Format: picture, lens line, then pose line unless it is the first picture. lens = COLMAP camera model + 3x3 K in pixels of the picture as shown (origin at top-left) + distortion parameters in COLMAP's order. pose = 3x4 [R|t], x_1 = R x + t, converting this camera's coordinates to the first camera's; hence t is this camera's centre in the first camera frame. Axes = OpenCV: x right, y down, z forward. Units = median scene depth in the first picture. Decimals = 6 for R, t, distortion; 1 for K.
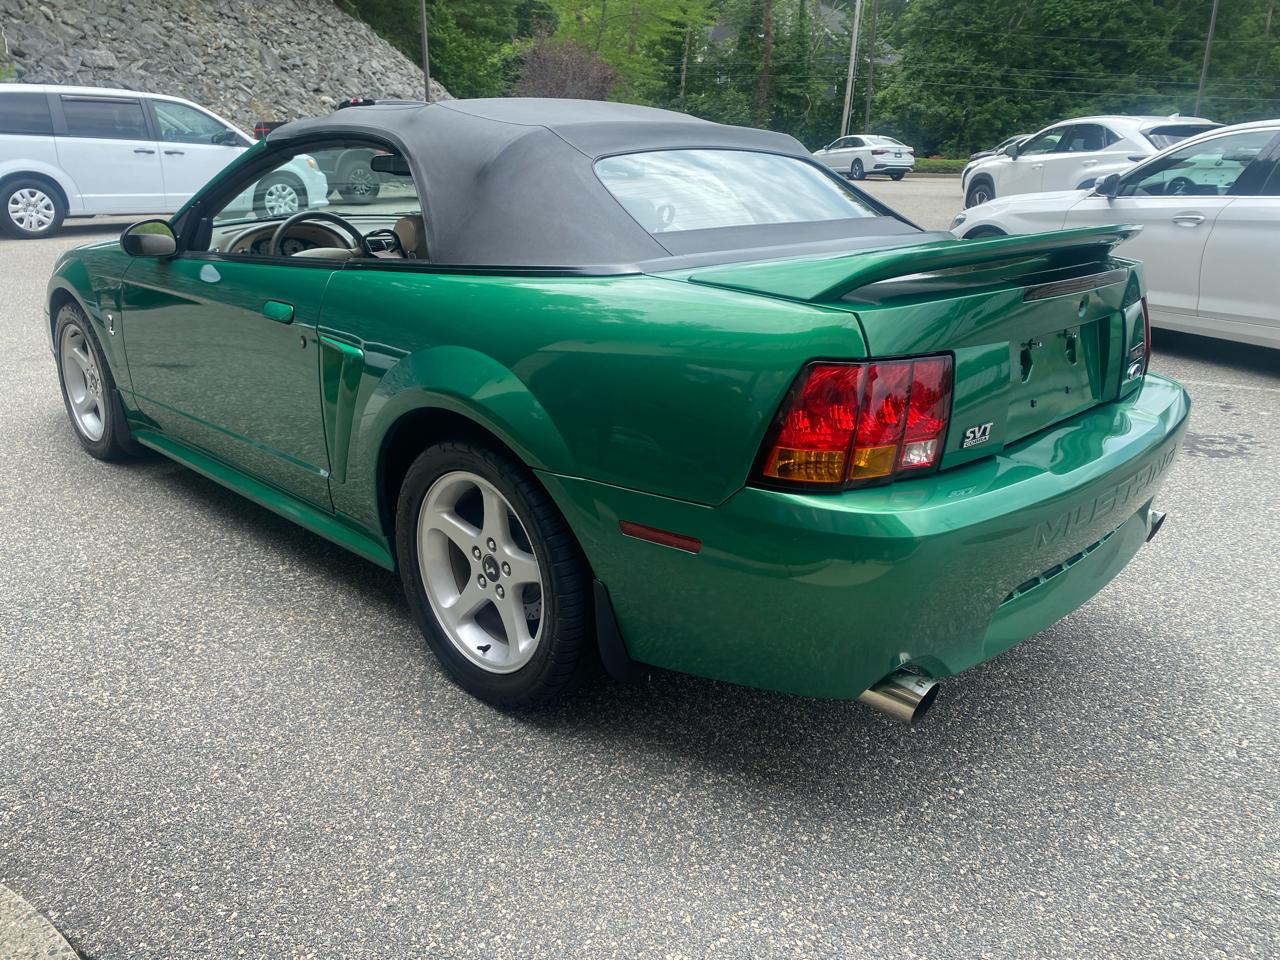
lens RADIAL K [[976.0, 0, 643.8], [0, 976.0, 473.3], [0, 0, 1]] dist [0.015887, -0.009976]
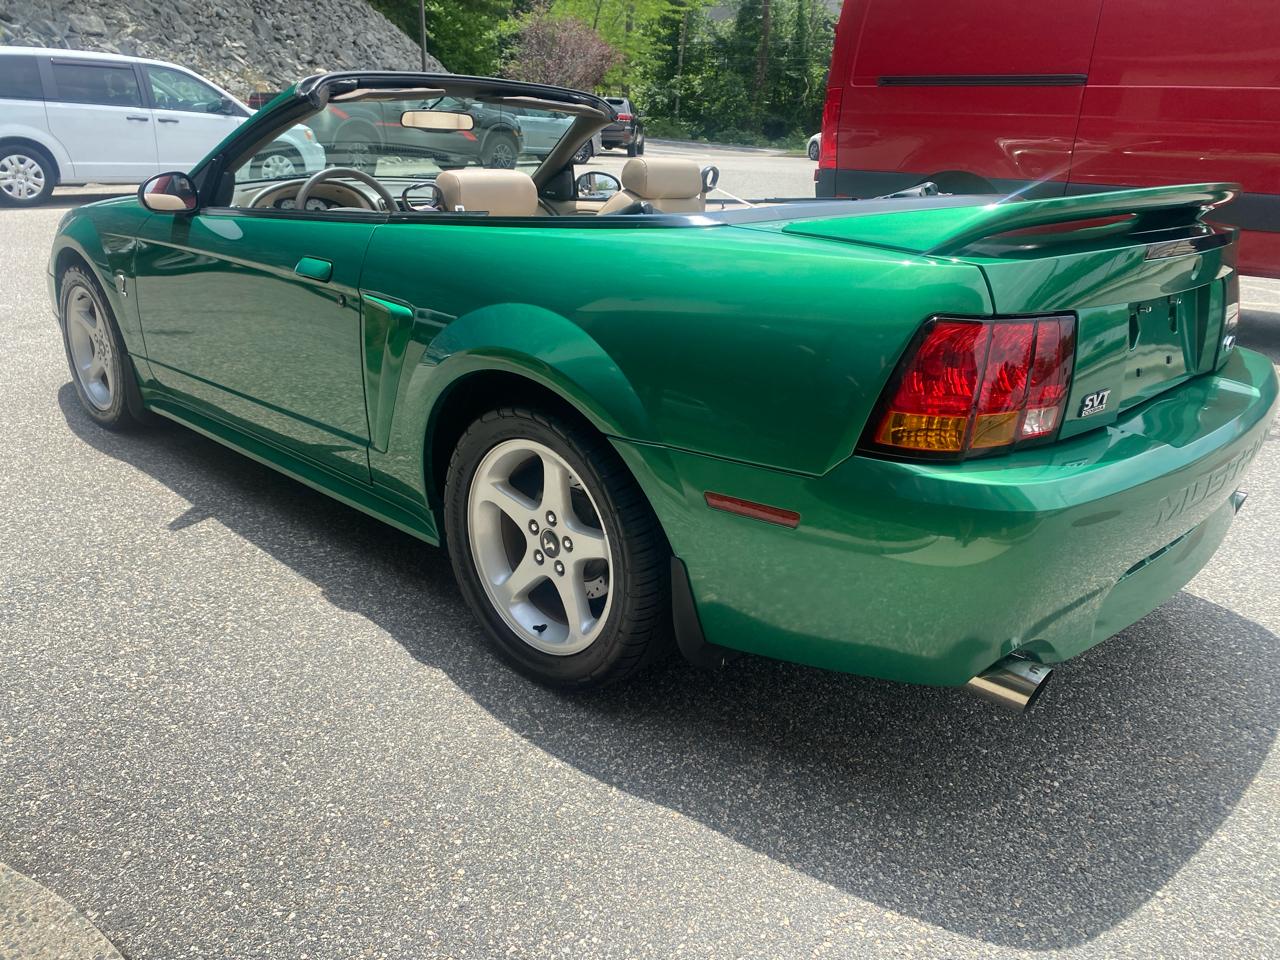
lens RADIAL K [[963.2, 0, 640.0], [0, 963.2, 480.0], [0, 0, 1]] dist [0.016971, -0.013796]
pose [[0.999743, 0.010395, 0.020162, -0.092813], [-0.010817, 0.999722, 0.020928, 0.016452], [-0.019938, -0.021141, 0.999578, 0.078631]]
